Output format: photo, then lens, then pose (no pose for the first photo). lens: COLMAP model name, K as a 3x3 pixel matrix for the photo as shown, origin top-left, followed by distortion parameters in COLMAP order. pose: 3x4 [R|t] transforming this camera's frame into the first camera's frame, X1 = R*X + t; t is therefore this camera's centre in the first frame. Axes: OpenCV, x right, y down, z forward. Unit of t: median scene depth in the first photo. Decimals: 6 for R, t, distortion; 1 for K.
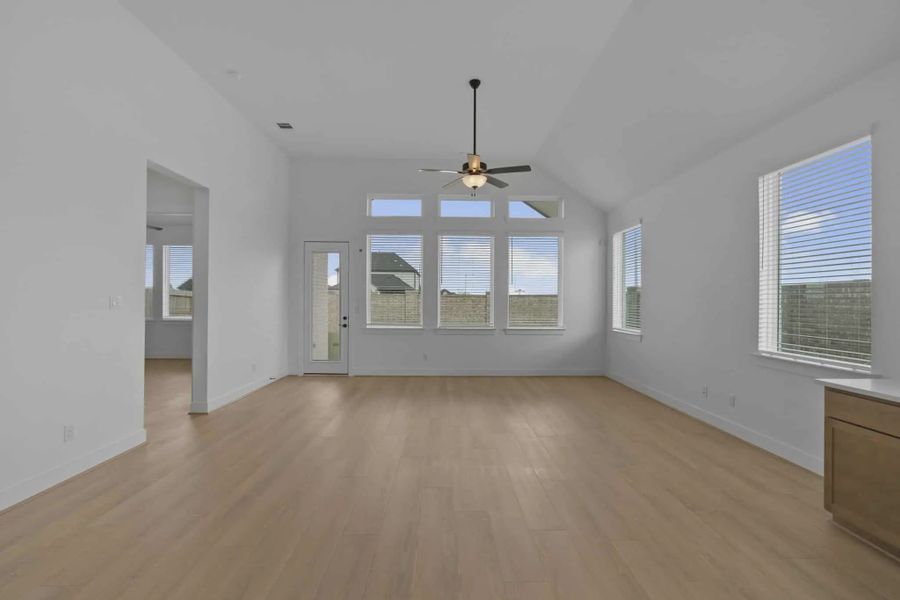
lens RADIAL K [[405.9, 0, 450.0], [0, 405.9, 300.0], [0, 0, 1]] dist [-0.000463, 0.000077]
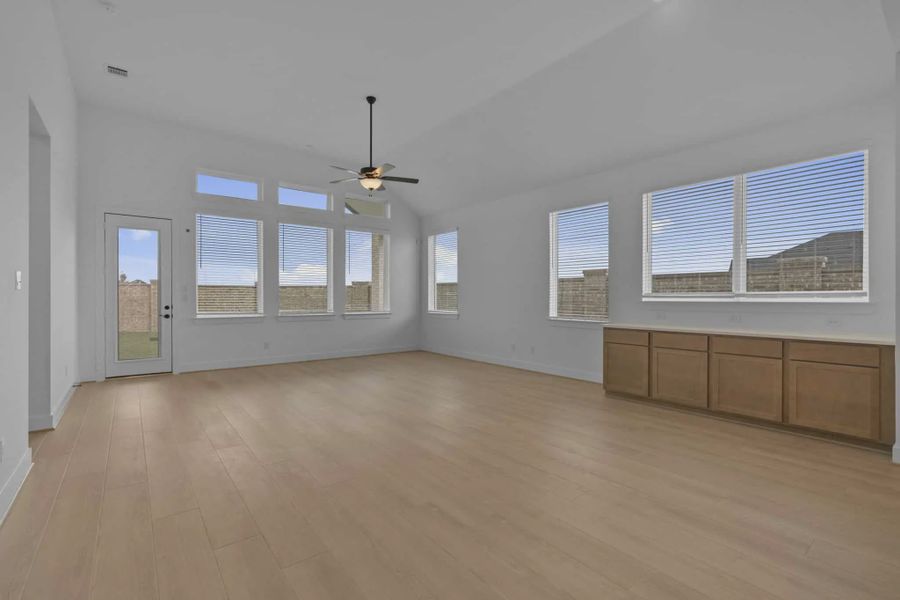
lens RADIAL K [[405.9, 0, 450.0], [0, 405.9, 300.0], [0, 0, 1]] dist [-0.000463, 0.000077]
pose [[0.801154, -0.010025, 0.598375, -0.292922], [0.000278, 0.999866, 0.016380, 0.014743], [-0.598458, -0.012957, 0.801049, -0.048685]]
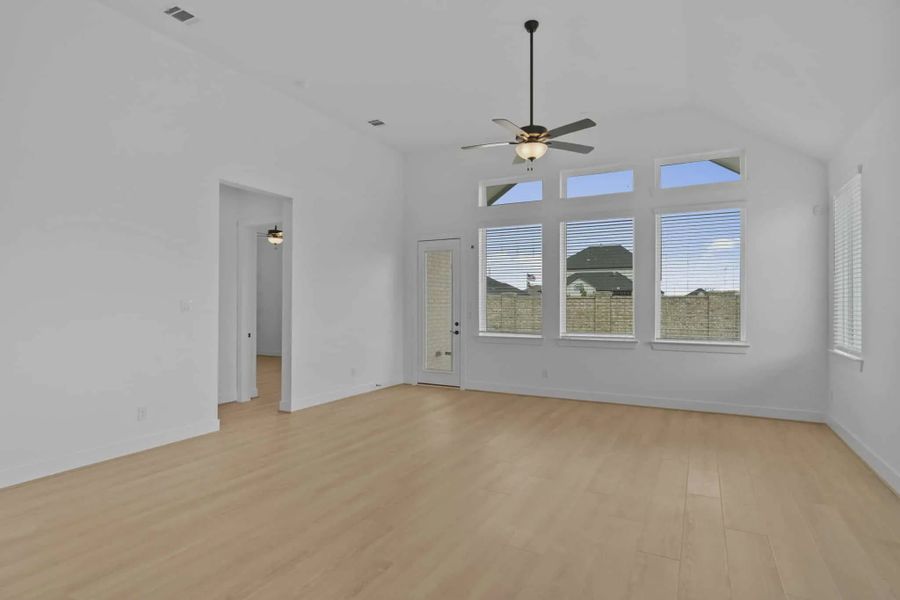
lens RADIAL K [[477.9, 0, 450.0], [0, 477.9, 300.0], [0, 0, 1]] dist [0.000573, -0.000120]
pose [[0.876882, -0.008731, -0.480627, 0.231905], [0.004420, 0.999939, -0.010102, 0.002787], [0.480686, 0.006734, 0.876867, 0.074497]]
